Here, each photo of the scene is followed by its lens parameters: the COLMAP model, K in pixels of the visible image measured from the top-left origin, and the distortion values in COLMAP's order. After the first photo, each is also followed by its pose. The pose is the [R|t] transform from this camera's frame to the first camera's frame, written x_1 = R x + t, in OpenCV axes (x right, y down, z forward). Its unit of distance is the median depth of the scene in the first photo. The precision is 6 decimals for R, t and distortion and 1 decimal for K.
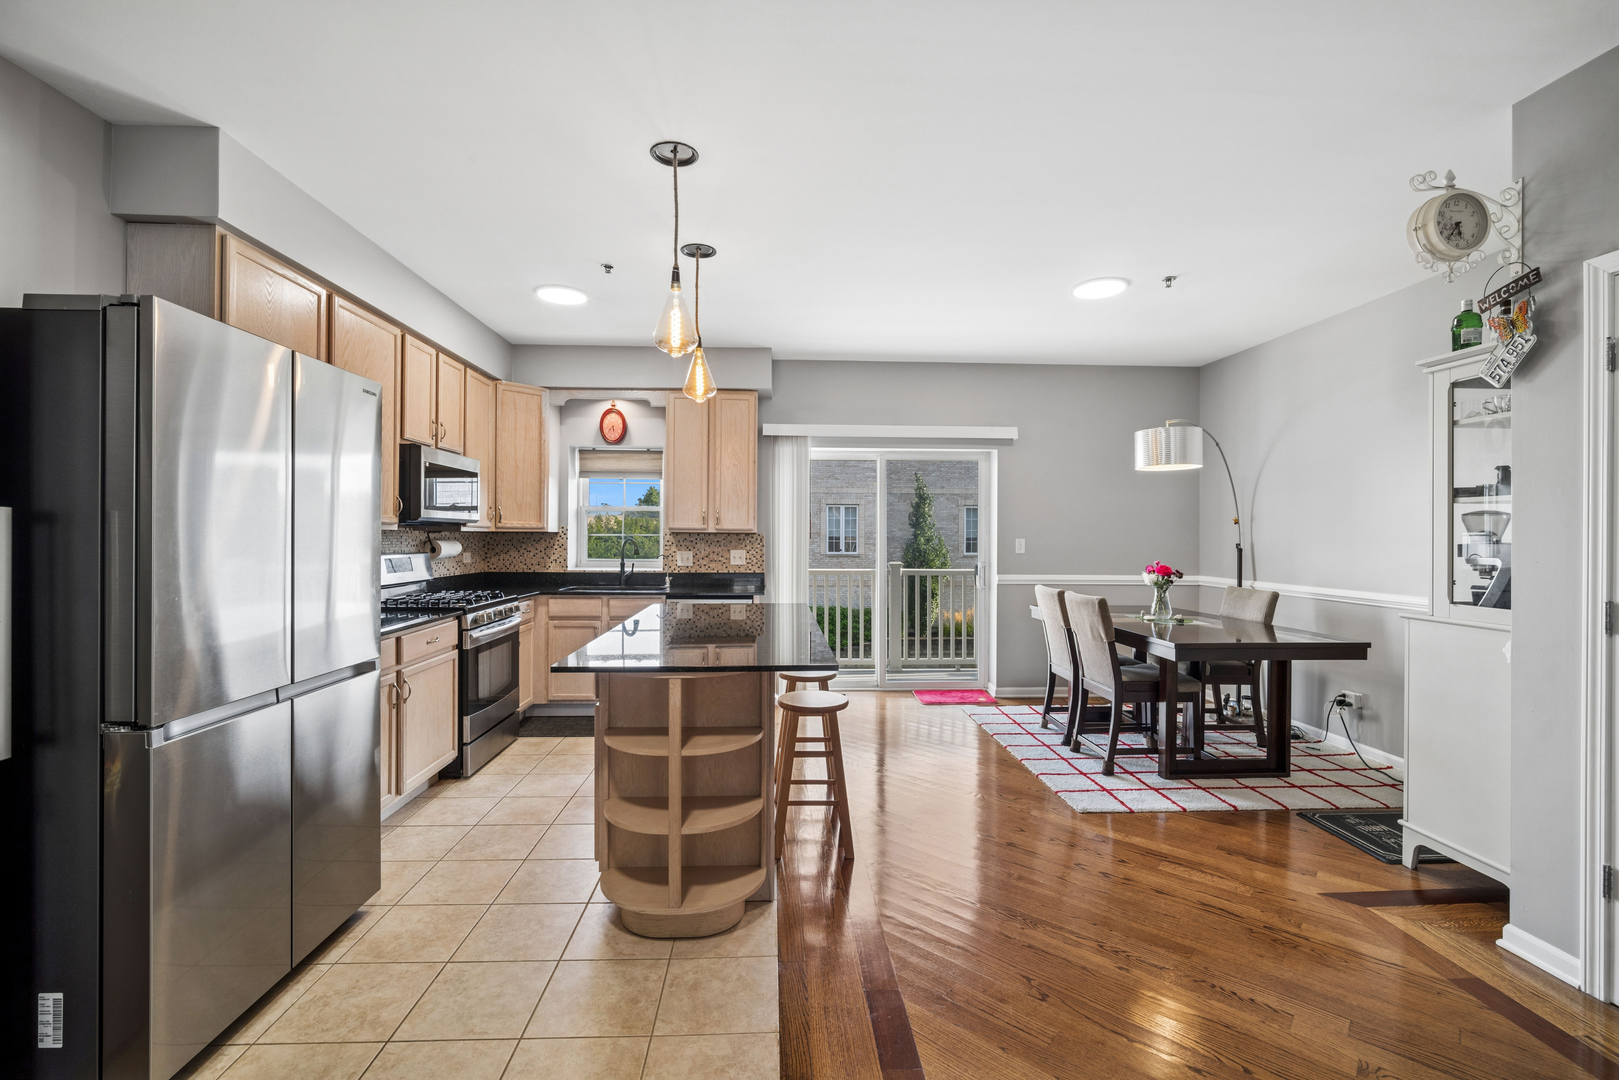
lens RADIAL K [[704.9, 0, 800.6], [0, 704.9, 535.1], [0, 0, 1]] dist [-0.001677, -0.000171]
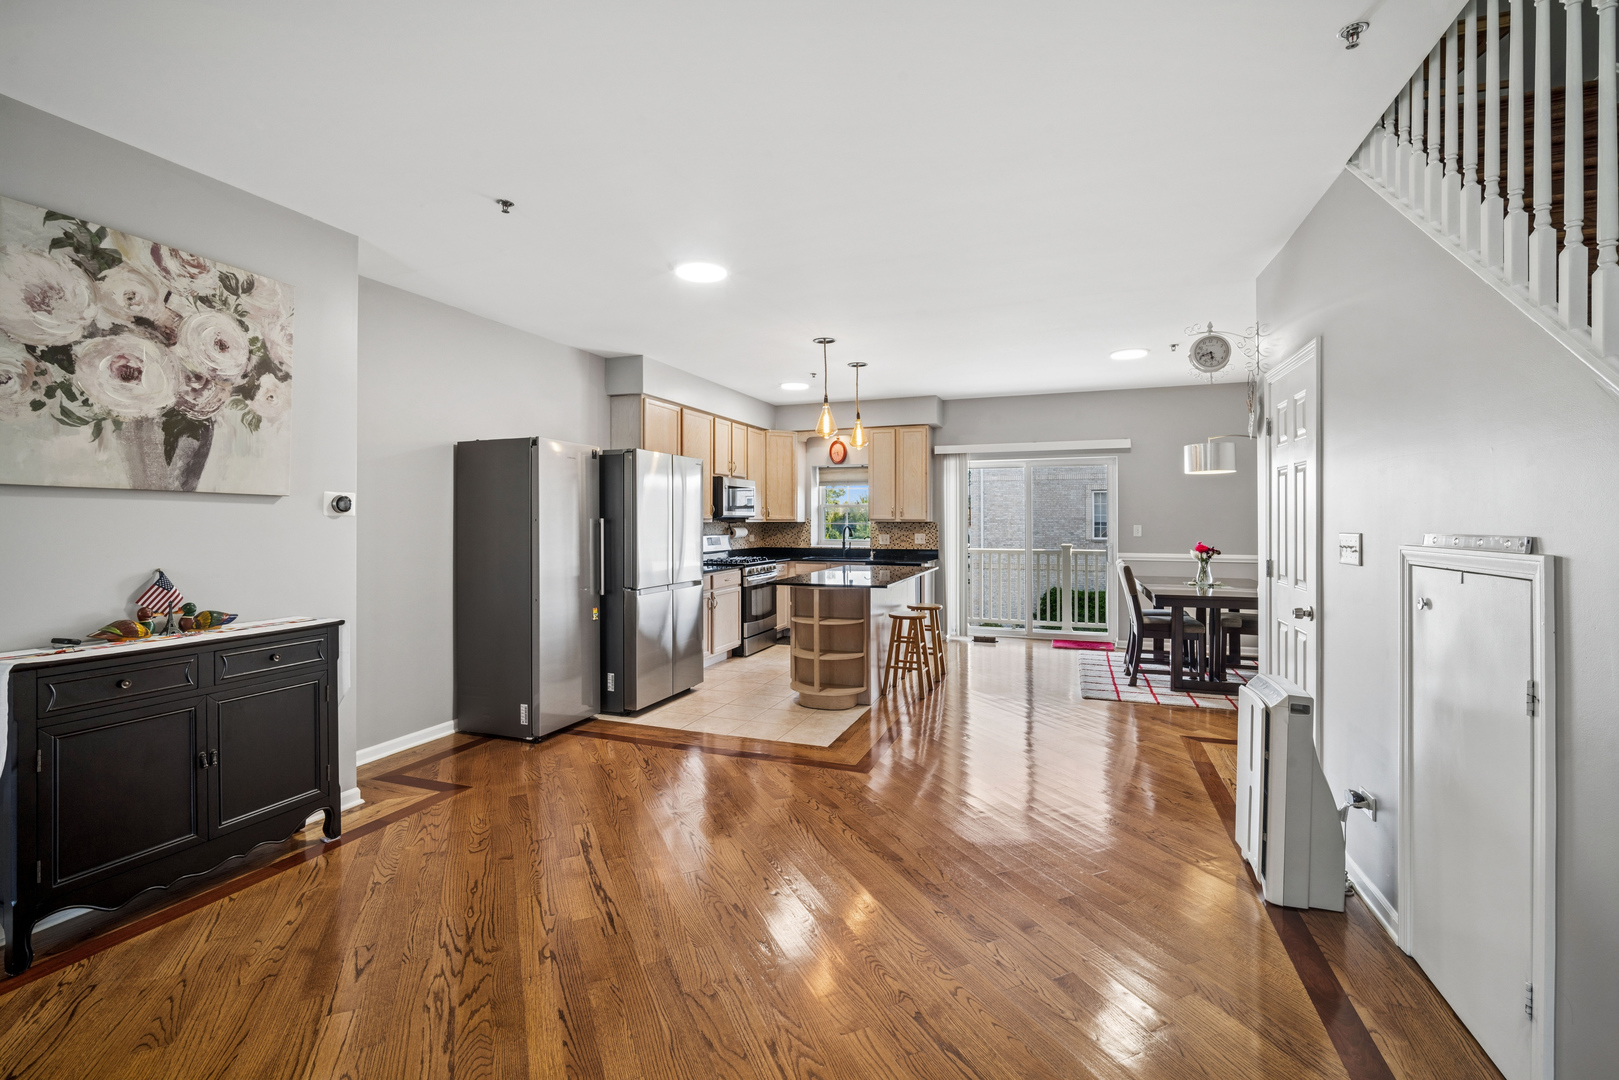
lens RADIAL K [[711.1, 0, 809.4], [0, 711.1, 521.5], [0, 0, 1]] dist [0.000106, 0.000248]
pose [[0.920848, -0.005528, -0.389884, 0.305034], [0.006044, 0.999982, 0.000096, -0.005688], [0.389876, -0.002445, 0.920864, -0.485452]]
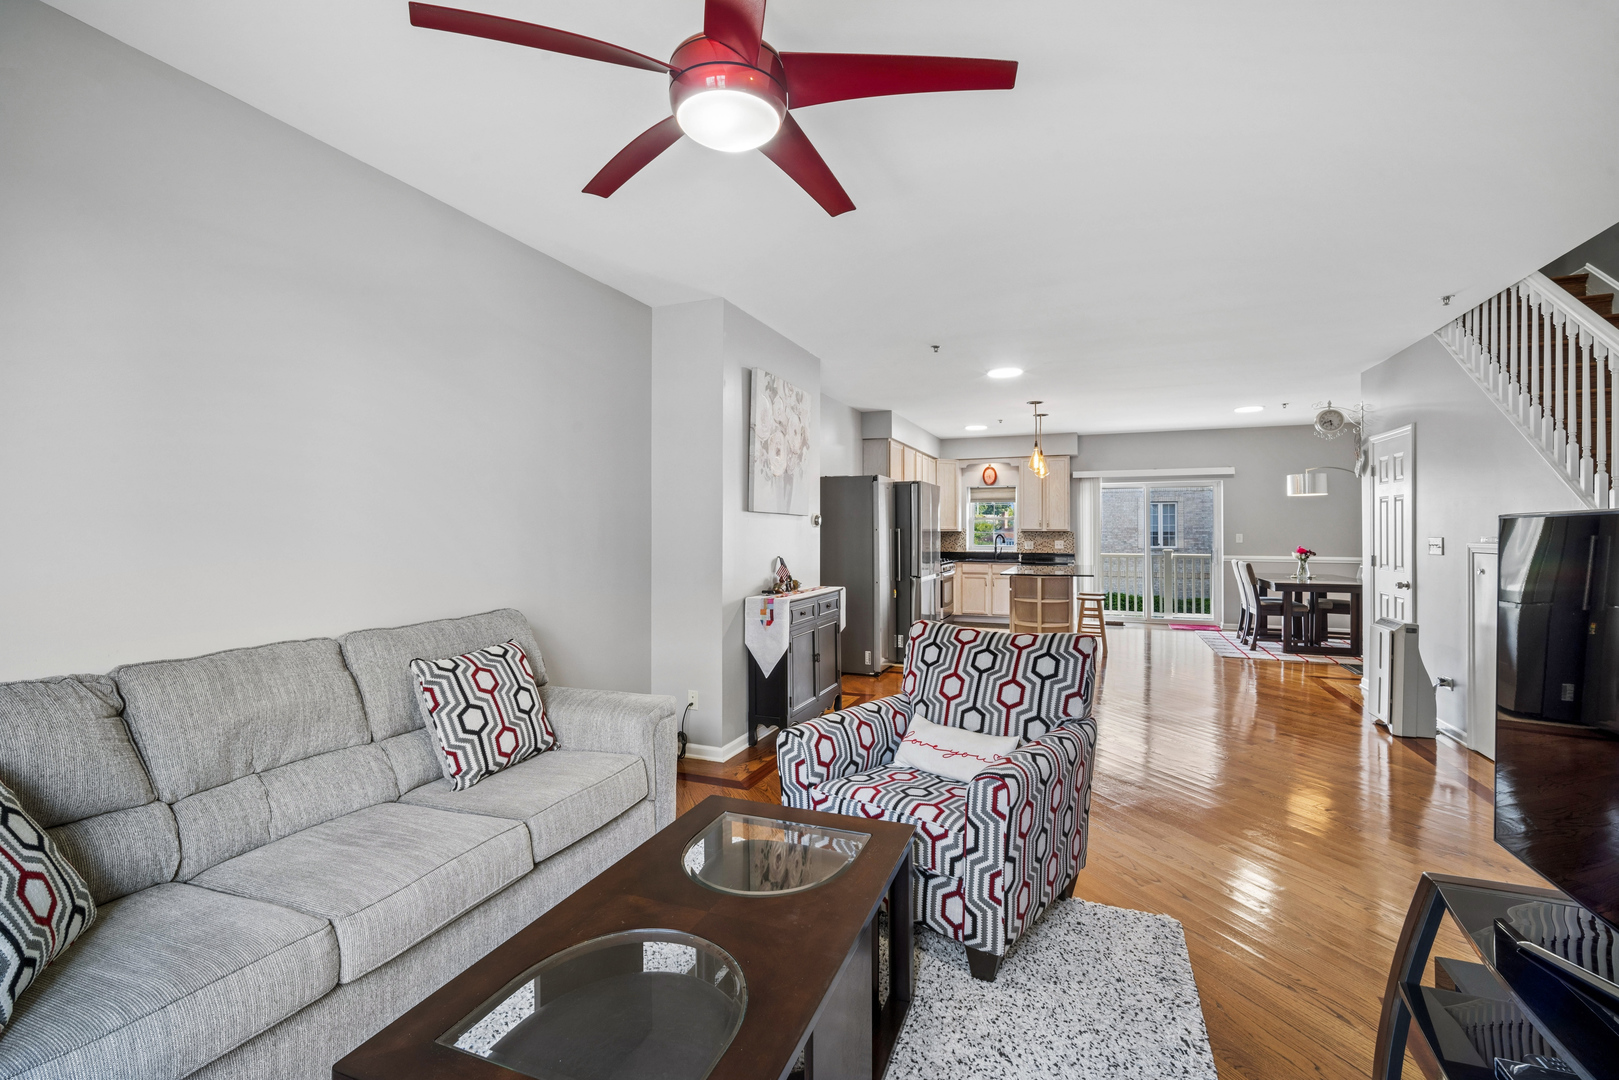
lens RADIAL K [[711.7, 0, 811.6], [0, 711.7, 526.9], [0, 0, 1]] dist [-0.000975, -0.000294]
pose [[0.912293, -0.007409, -0.409471, 0.091753], [0.005335, 0.999967, -0.006207, -0.007021], [0.409503, 0.003478, 0.912302, -1.064975]]
